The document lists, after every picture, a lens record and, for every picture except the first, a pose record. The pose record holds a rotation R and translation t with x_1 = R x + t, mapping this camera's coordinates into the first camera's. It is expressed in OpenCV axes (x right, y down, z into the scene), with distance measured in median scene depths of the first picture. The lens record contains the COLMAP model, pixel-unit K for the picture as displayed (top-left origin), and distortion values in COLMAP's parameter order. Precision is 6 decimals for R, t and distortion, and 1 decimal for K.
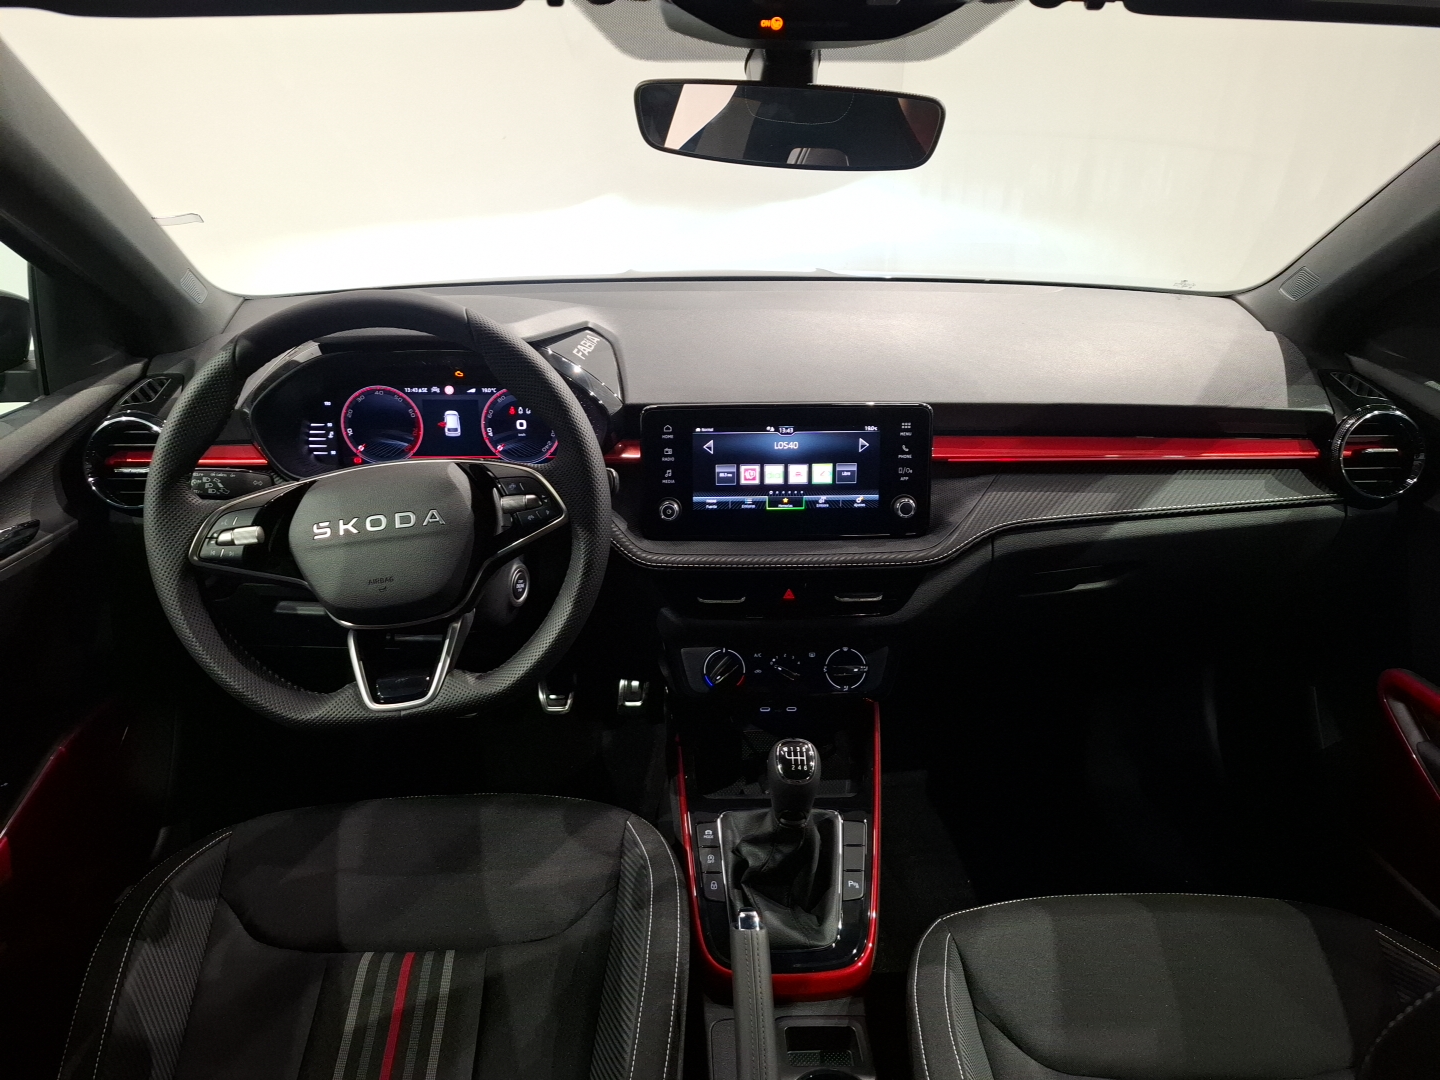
lens RADIAL K [[1231.7, 0, 720.0], [0, 1231.7, 540.0], [0, 0, 1]] dist [0.002760, 0.000234]
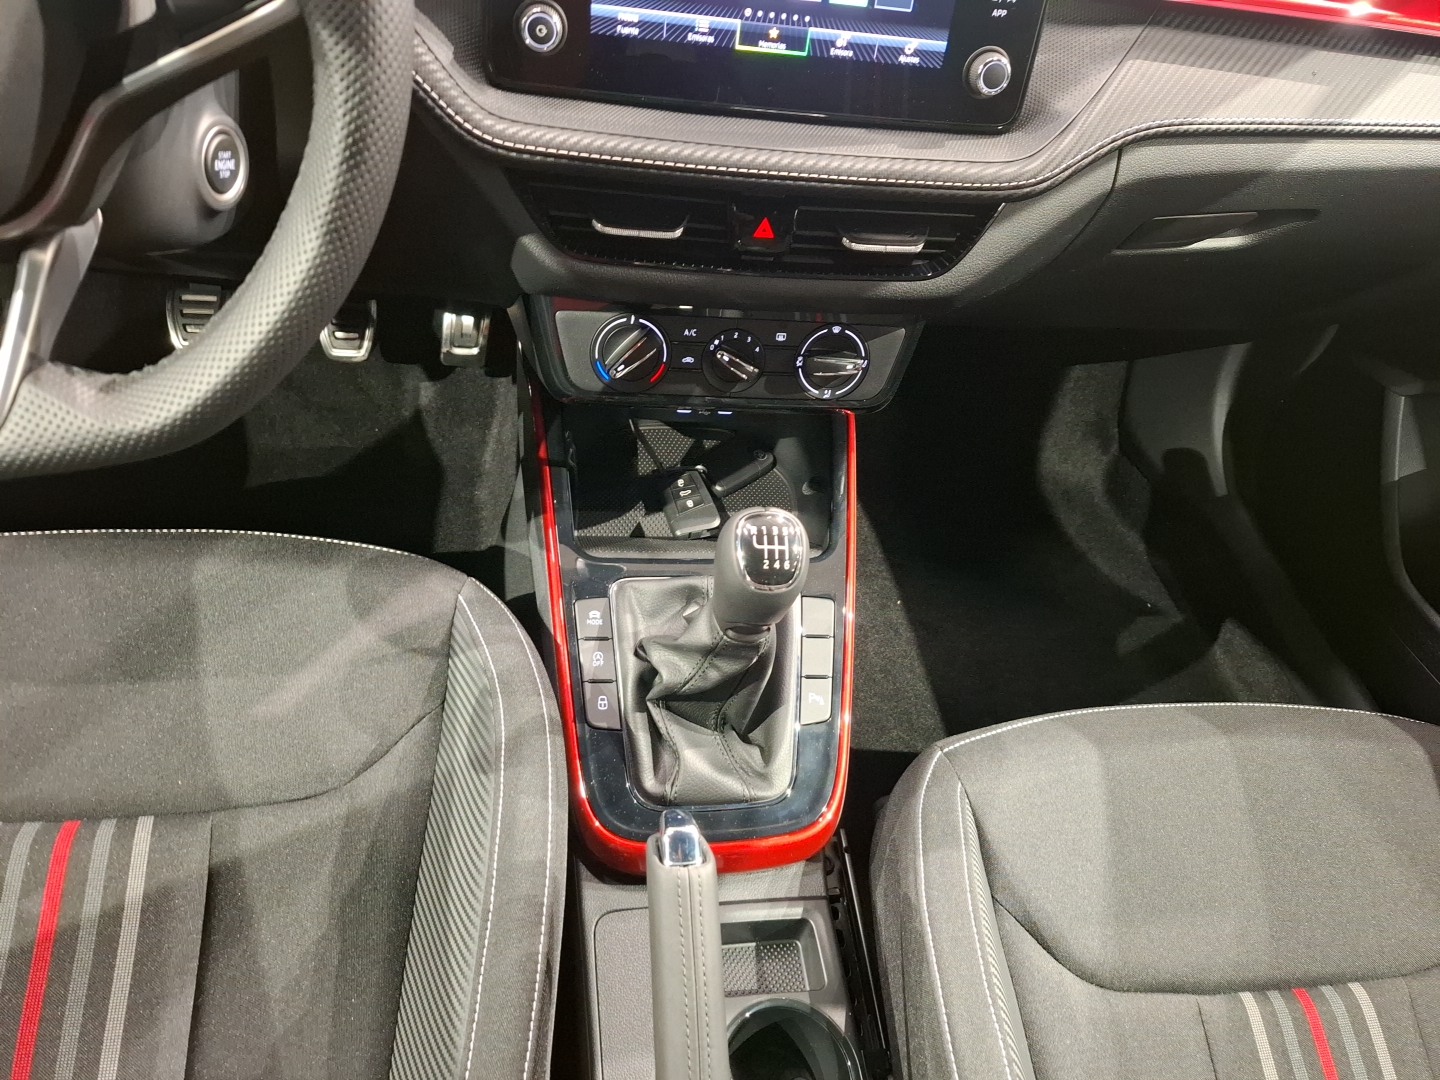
lens RADIAL K [[1006.5, 0, 720.0], [0, 1006.5, 540.0], [0, 0, 1]] dist [0.079409, -0.081046]
pose [[0.982647, 0.022187, 0.184156, -0.042693], [-0.091559, 0.921456, 0.377539, 0.003467], [-0.161315, -0.387848, 0.907497, 0.554443]]
